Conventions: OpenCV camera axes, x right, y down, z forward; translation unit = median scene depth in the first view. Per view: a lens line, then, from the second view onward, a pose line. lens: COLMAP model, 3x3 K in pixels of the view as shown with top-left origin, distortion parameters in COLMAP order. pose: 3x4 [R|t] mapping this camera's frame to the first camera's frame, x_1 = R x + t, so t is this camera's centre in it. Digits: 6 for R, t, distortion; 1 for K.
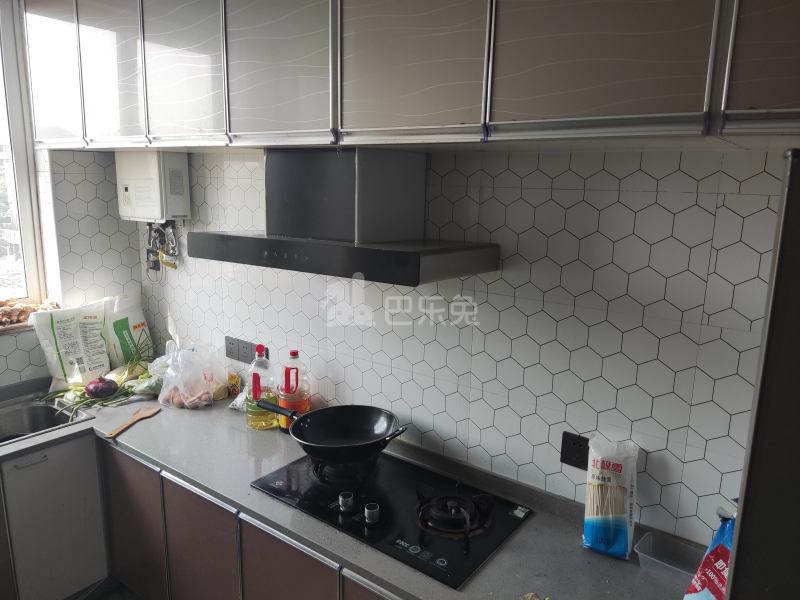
lens RADIAL K [[582.3, 0, 400.0], [0, 582.3, 295.8], [0, 0, 1]] dist [0.094870, -0.157468]
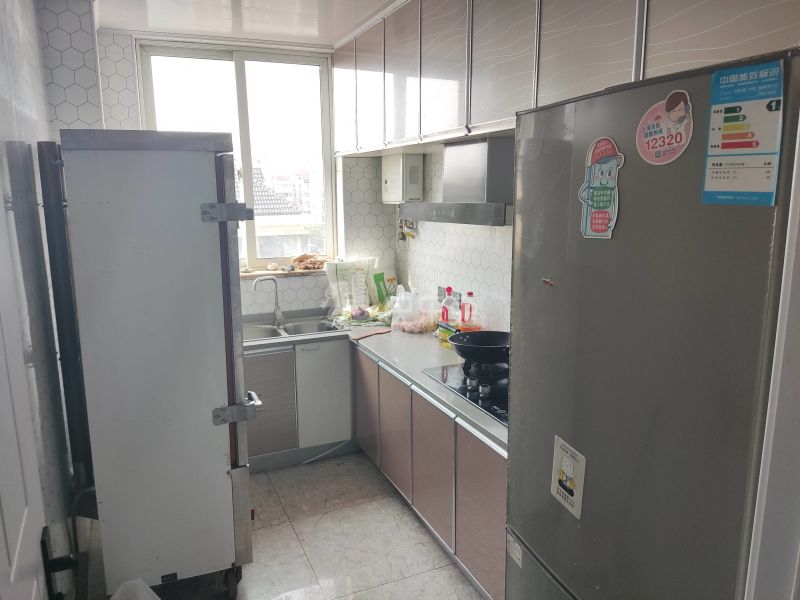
lens RADIAL K [[603.6, 0, 400.0], [0, 603.6, 300.0], [0, 0, 1]] dist [0.075675, -0.001135]
pose [[0.863847, 0.064092, -0.499660, 0.340923], [-0.075047, 0.997178, -0.001838, 0.113271], [0.498132, 0.039086, 0.866220, -0.272243]]
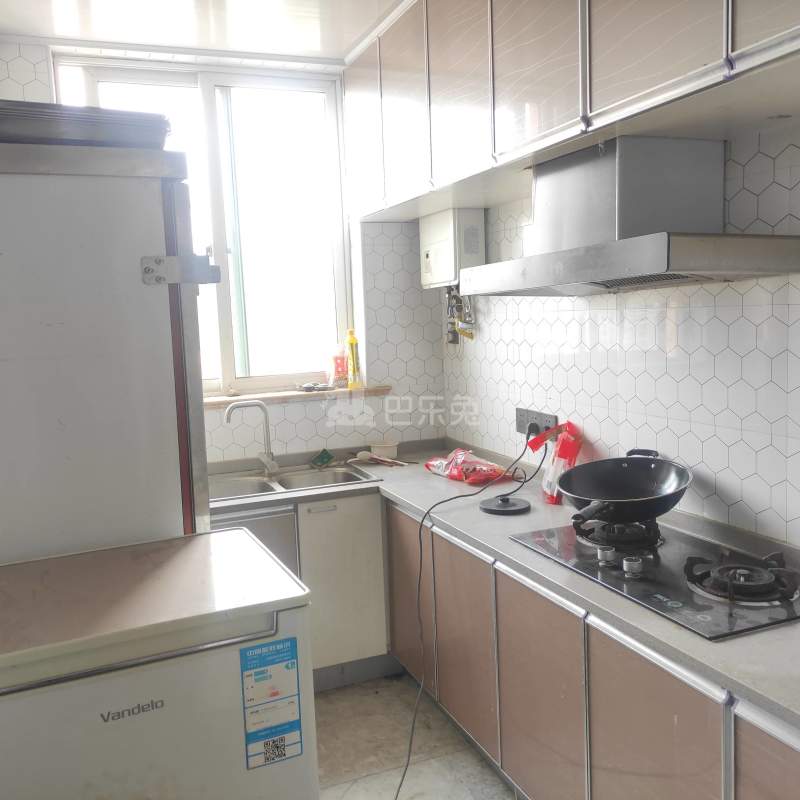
lens RADIAL K [[780.5, 0, 400.0], [0, 780.5, 400.0], [0, 0, 1]] dist [0.046882, -0.031489]
pose [[0.852602, -0.001746, -0.522557, 0.171223], [-0.044539, 0.996113, -0.075998, 0.158760], [0.520658, 0.088071, 0.849210, -0.089800]]
